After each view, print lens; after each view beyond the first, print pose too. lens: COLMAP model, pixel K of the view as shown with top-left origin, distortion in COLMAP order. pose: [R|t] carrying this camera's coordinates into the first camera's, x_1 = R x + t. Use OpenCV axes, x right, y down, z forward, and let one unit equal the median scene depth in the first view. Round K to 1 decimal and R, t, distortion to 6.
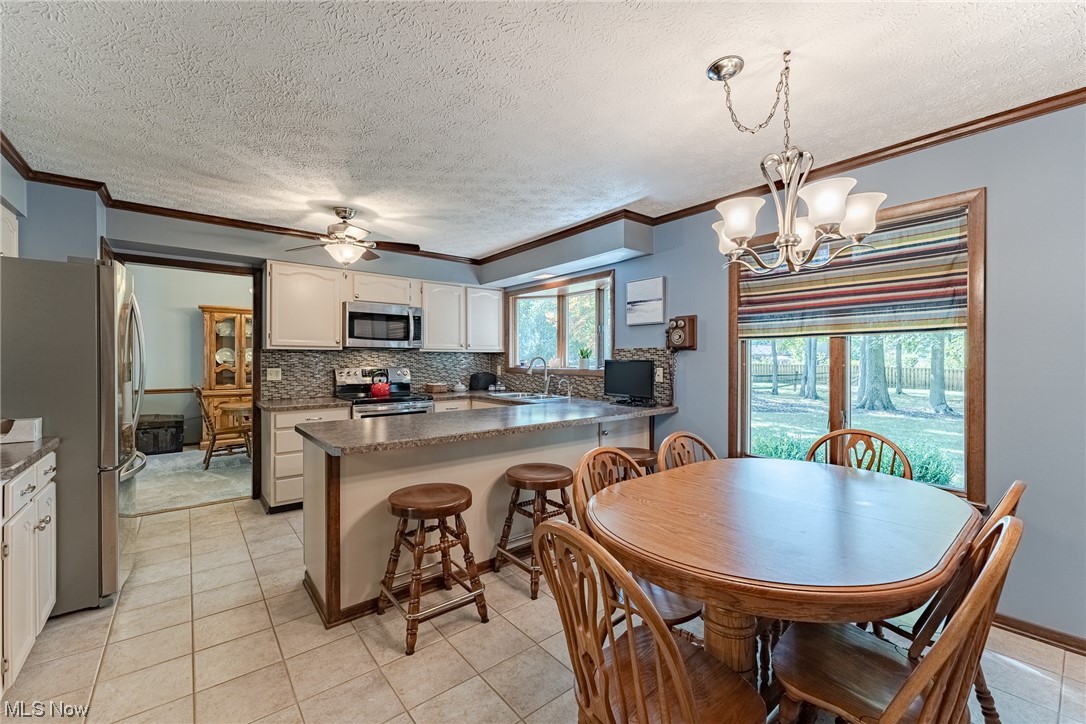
lens RADIAL K [[437.9, 0, 544.8], [0, 437.9, 361.7], [0, 0, 1]] dist [0.002326, 0.000245]
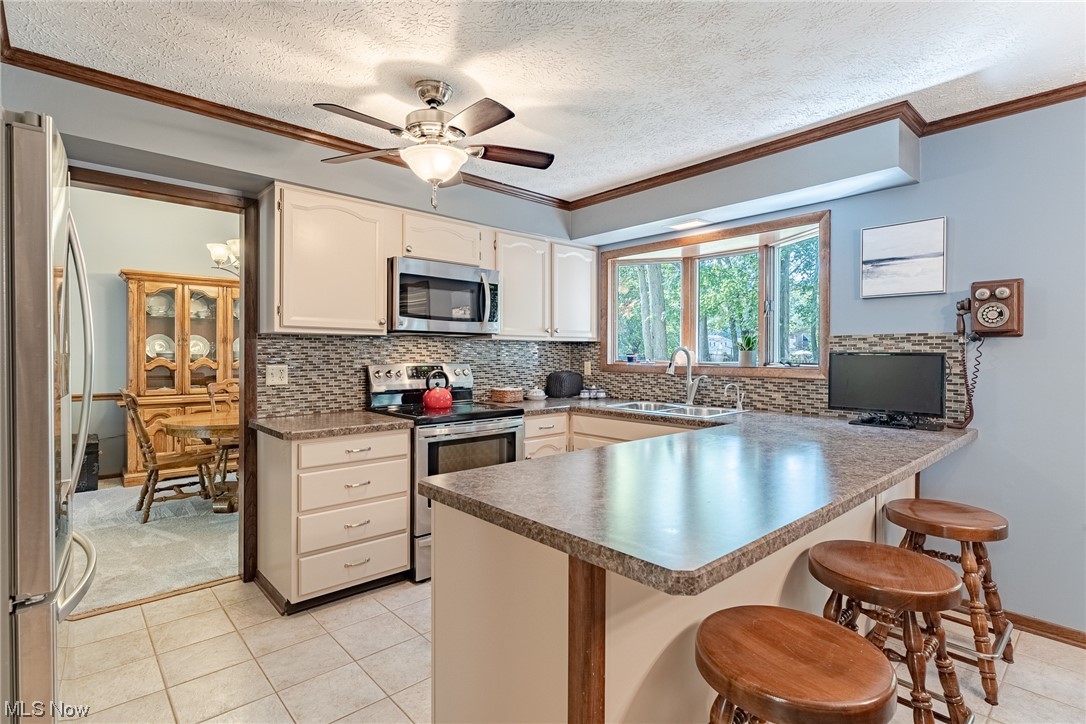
lens RADIAL K [[523.7, 0, 544.2], [0, 523.7, 359.2], [0, 0, 1]] dist [-0.000066, -0.001557]
pose [[0.998428, 0.002568, 0.055996, -0.275338], [-0.002840, 0.999985, 0.004783, 0.002883], [-0.055982, -0.004934, 0.998420, 0.242951]]
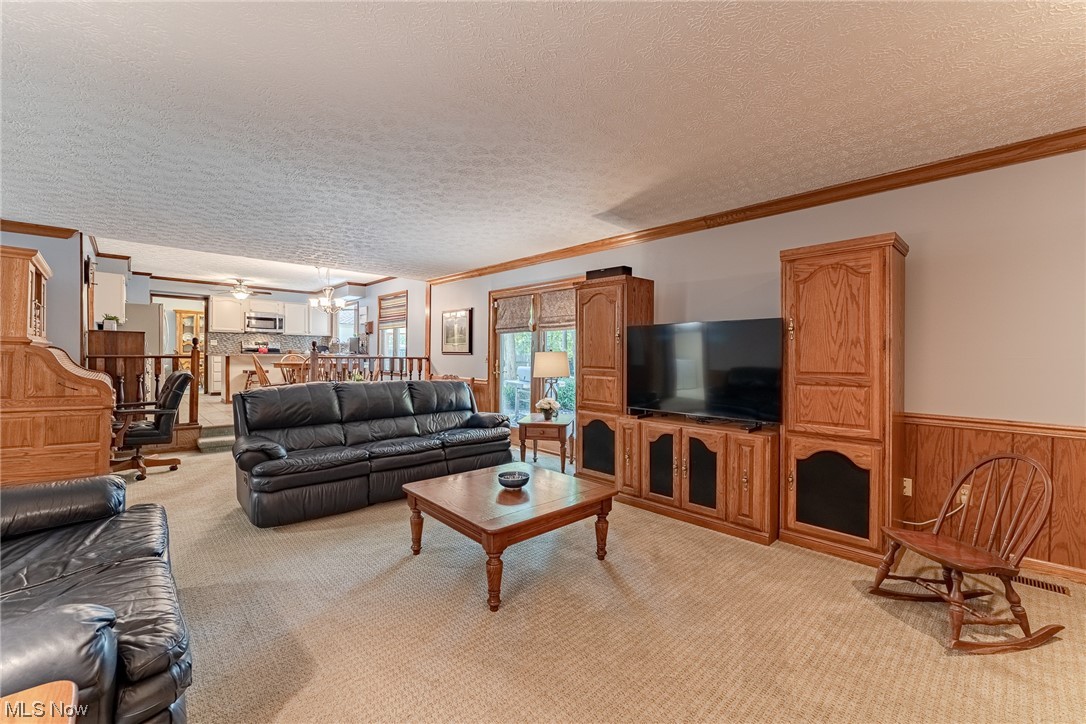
lens RADIAL K [[437.9, 0, 534.8], [0, 437.9, 363.3], [0, 0, 1]] dist [0.002326, 0.000245]
pose [[0.997967, 0.012781, 0.062434, 0.924048], [-0.013446, 0.999857, 0.010238, 0.090662], [-0.062294, -0.011057, 0.997997, -1.407160]]
